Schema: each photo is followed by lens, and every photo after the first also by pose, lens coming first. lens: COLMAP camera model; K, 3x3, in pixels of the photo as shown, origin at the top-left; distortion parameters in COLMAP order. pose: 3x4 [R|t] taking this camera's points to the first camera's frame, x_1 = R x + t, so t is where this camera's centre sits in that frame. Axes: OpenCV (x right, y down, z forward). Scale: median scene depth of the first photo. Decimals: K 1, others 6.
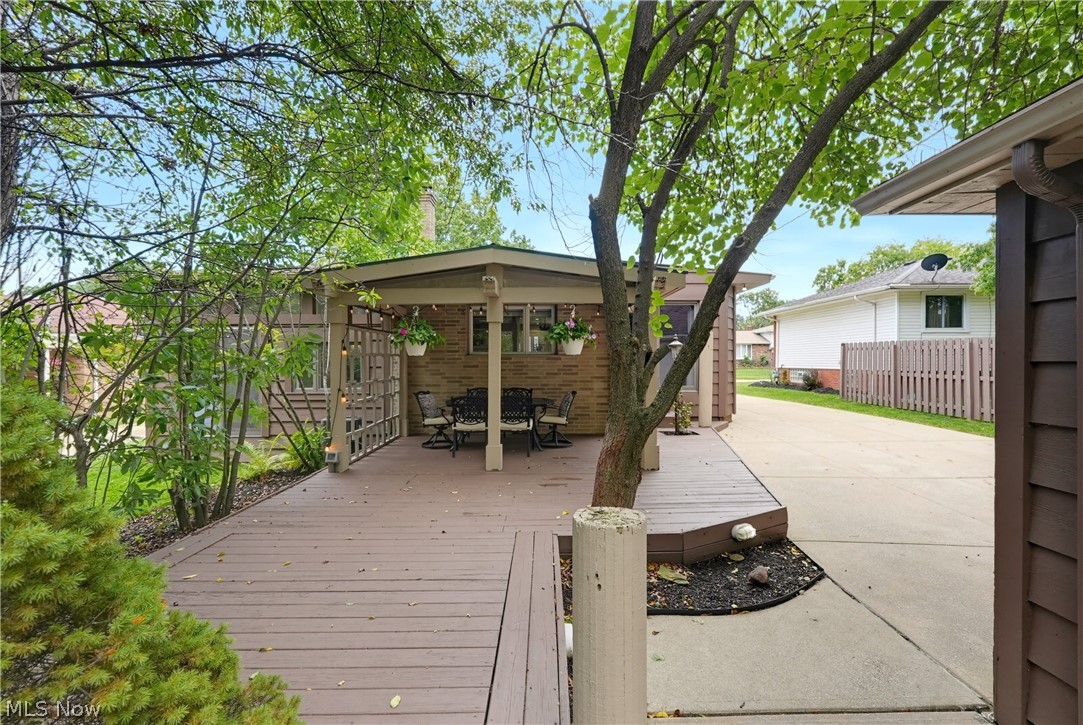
lens RADIAL K [[491.9, 0, 544.8], [0, 491.9, 361.8], [0, 0, 1]] dist [-0.009865, 0.004204]
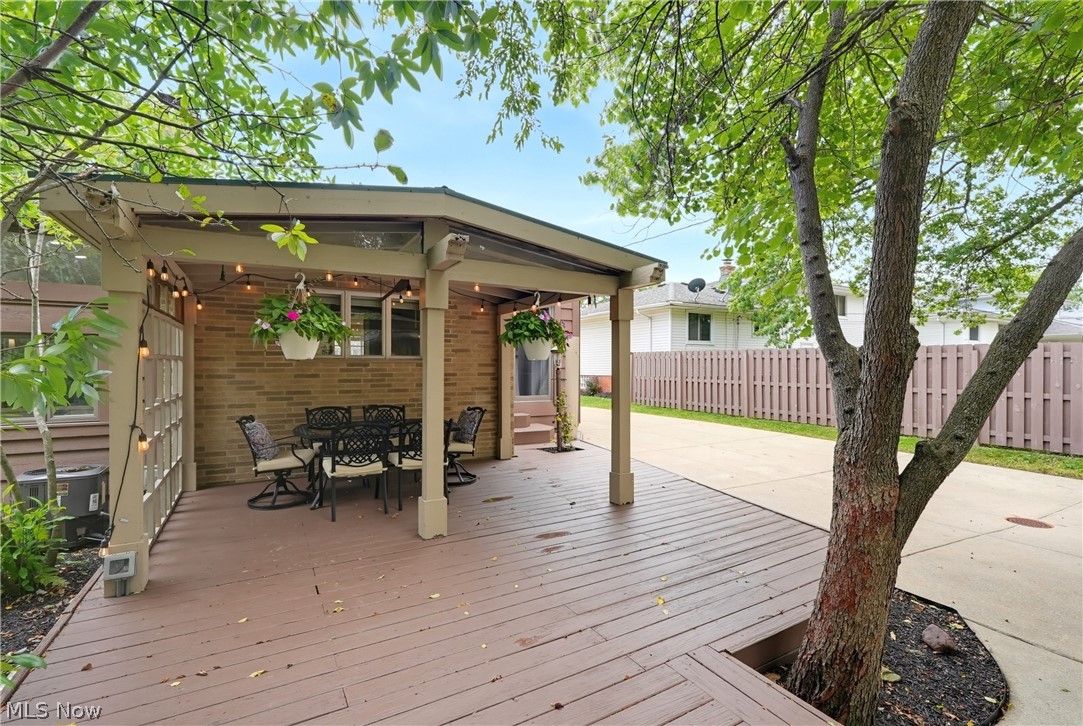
lens RADIAL K [[491.9, 0, 541.1], [0, 491.9, 362.4], [0, 0, 1]] dist [-0.009865, 0.004204]
pose [[0.868563, 0.007697, 0.495519, -0.204379], [-0.002171, 0.999929, -0.011726, -0.001849], [-0.495574, 0.009109, 0.868518, 0.243860]]
